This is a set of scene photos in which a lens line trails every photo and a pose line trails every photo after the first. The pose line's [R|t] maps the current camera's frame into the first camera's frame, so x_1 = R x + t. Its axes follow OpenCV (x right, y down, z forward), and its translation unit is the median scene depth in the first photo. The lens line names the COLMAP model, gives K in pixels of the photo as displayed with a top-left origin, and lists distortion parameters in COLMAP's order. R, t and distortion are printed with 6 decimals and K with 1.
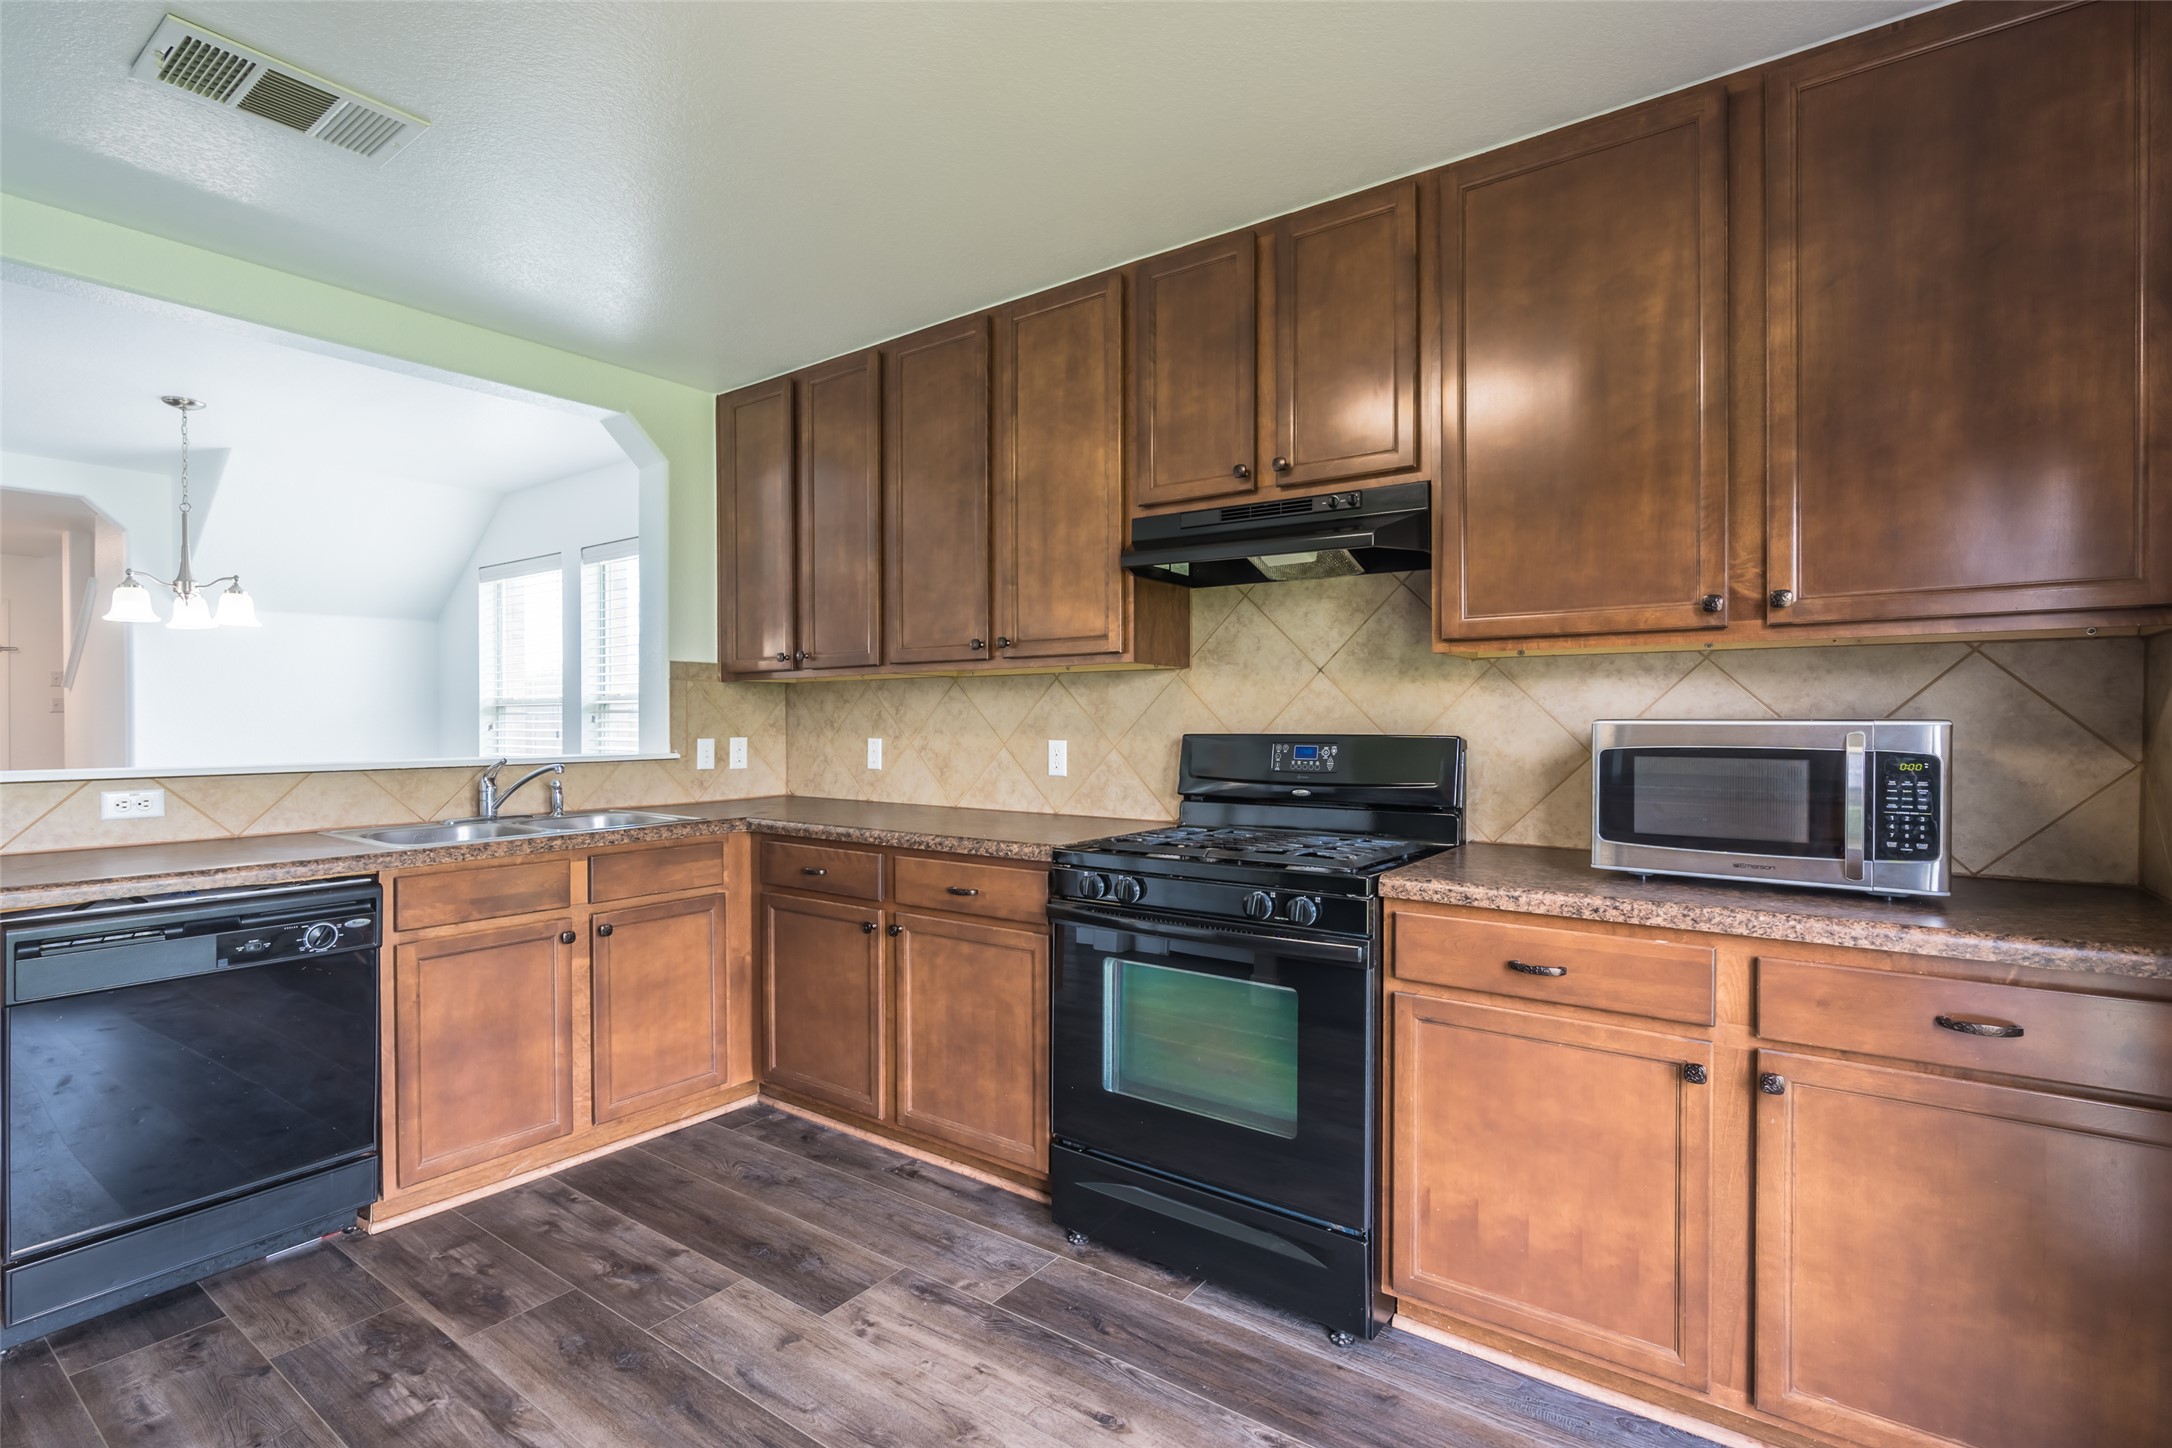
lens RADIAL K [[1005.9, 0, 1065.1], [0, 1005.9, 720.4], [0, 0, 1]] dist [-0.003167, 0.001251]
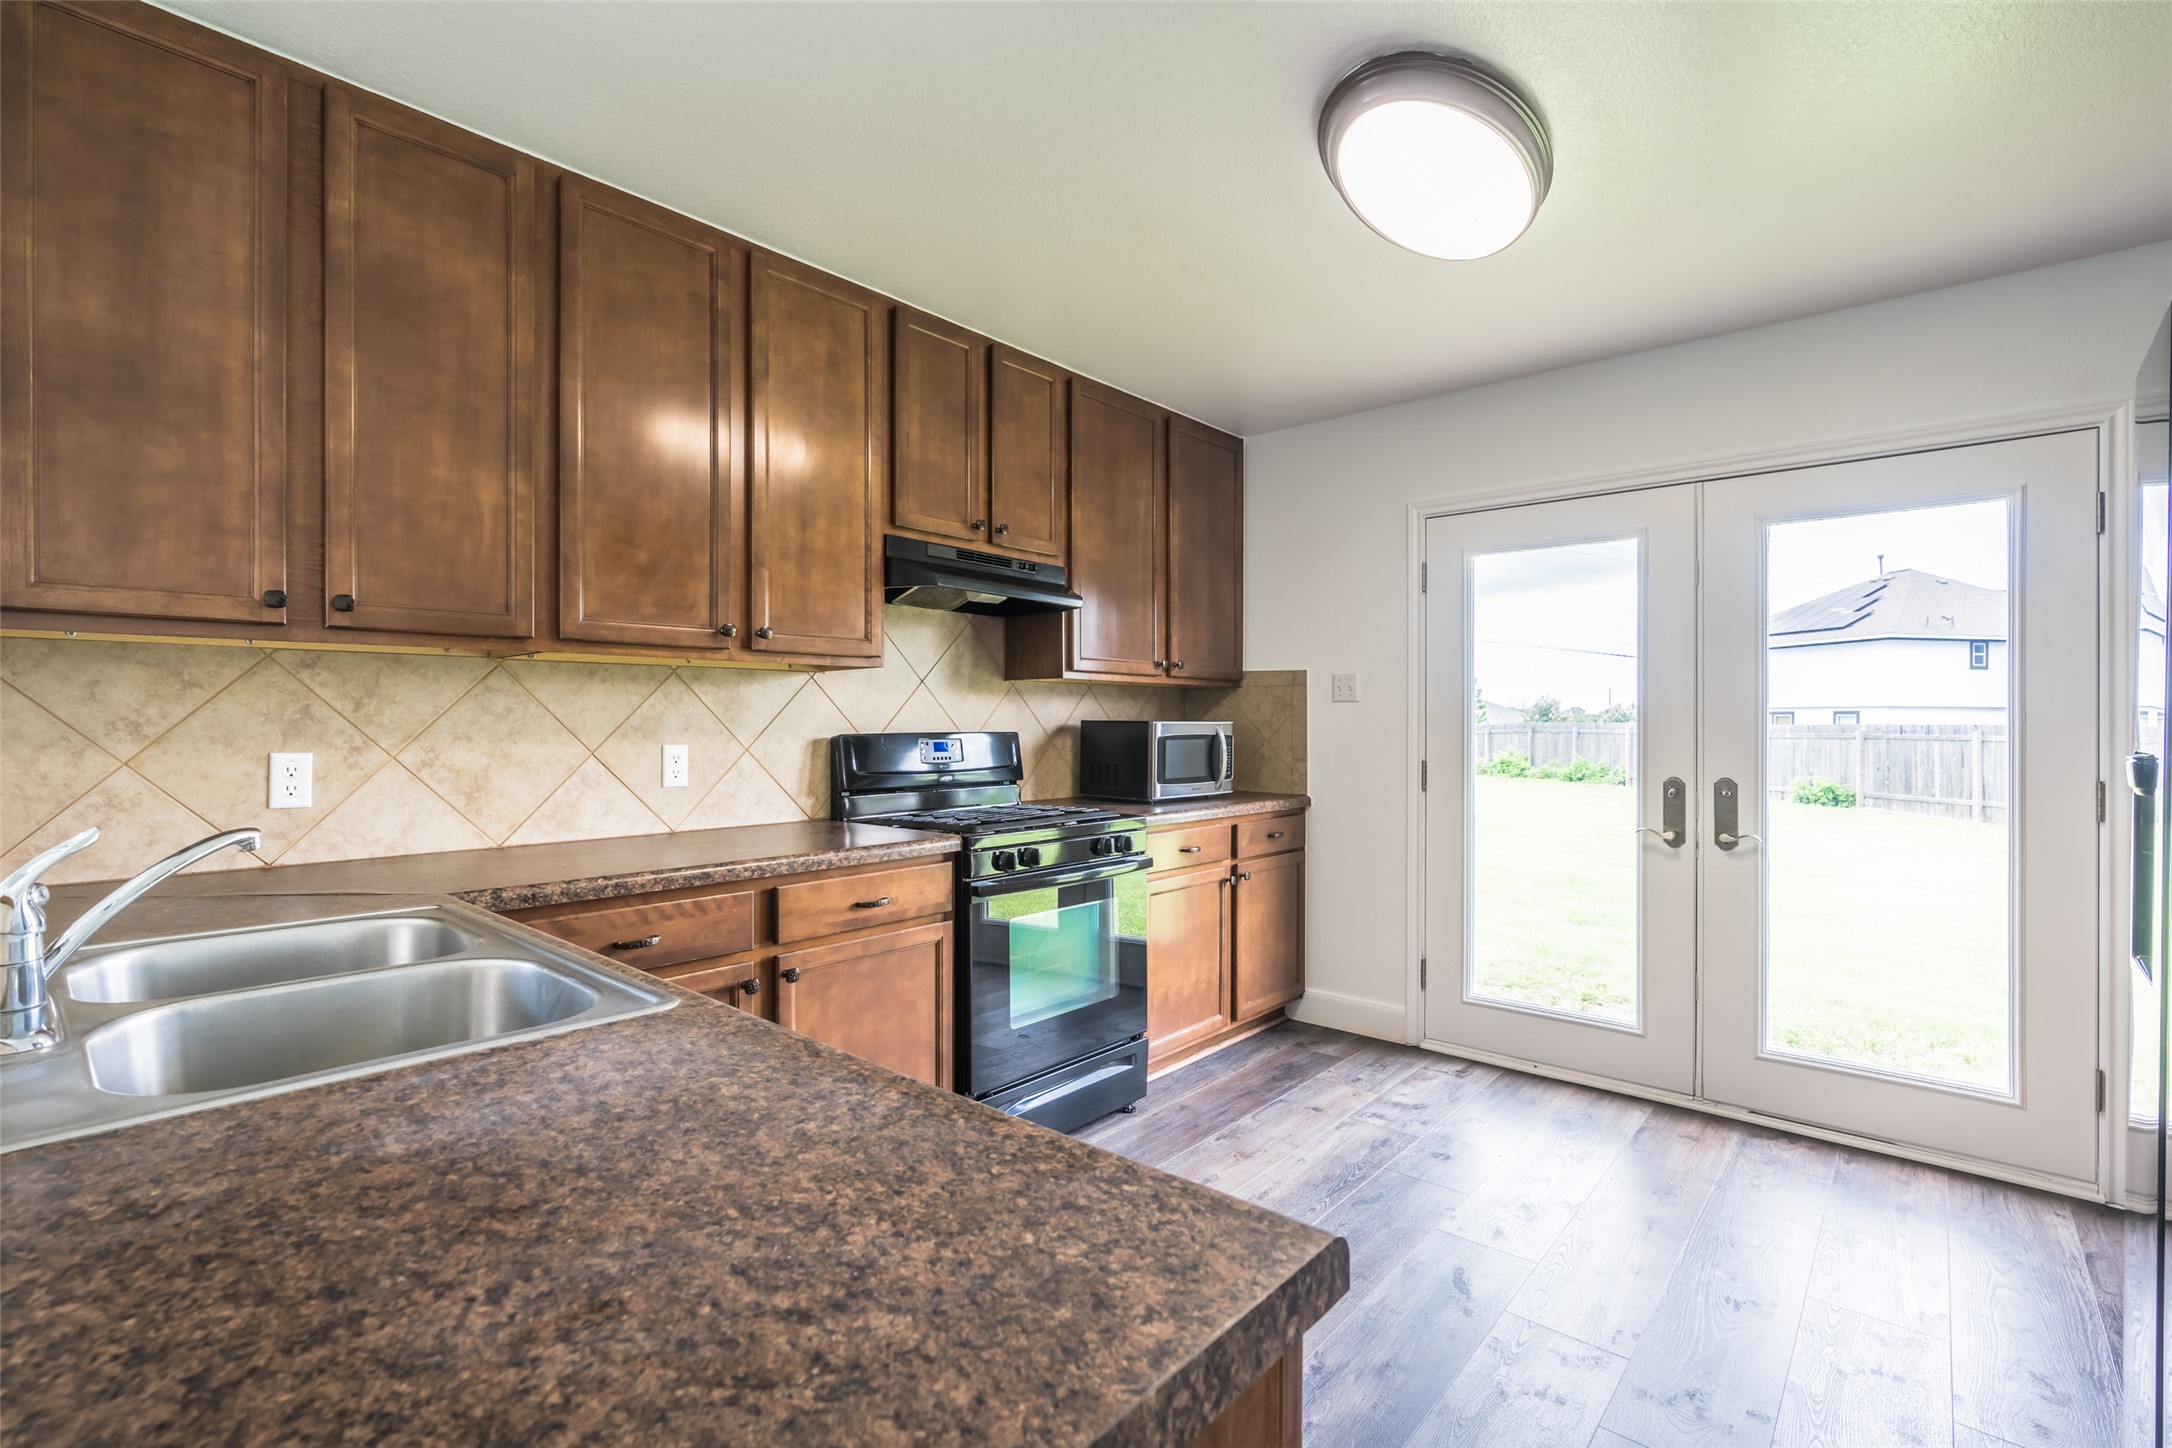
lens RADIAL K [[1005.9, 0, 1085.2], [0, 1005.9, 723.8], [0, 0, 1]] dist [-0.003167, 0.001251]
pose [[0.085343, -0.001870, 0.996350, -1.021916], [-0.000217, 0.999998, 0.001895, 0.000378], [-0.996352, -0.000378, 0.085343, 0.721068]]
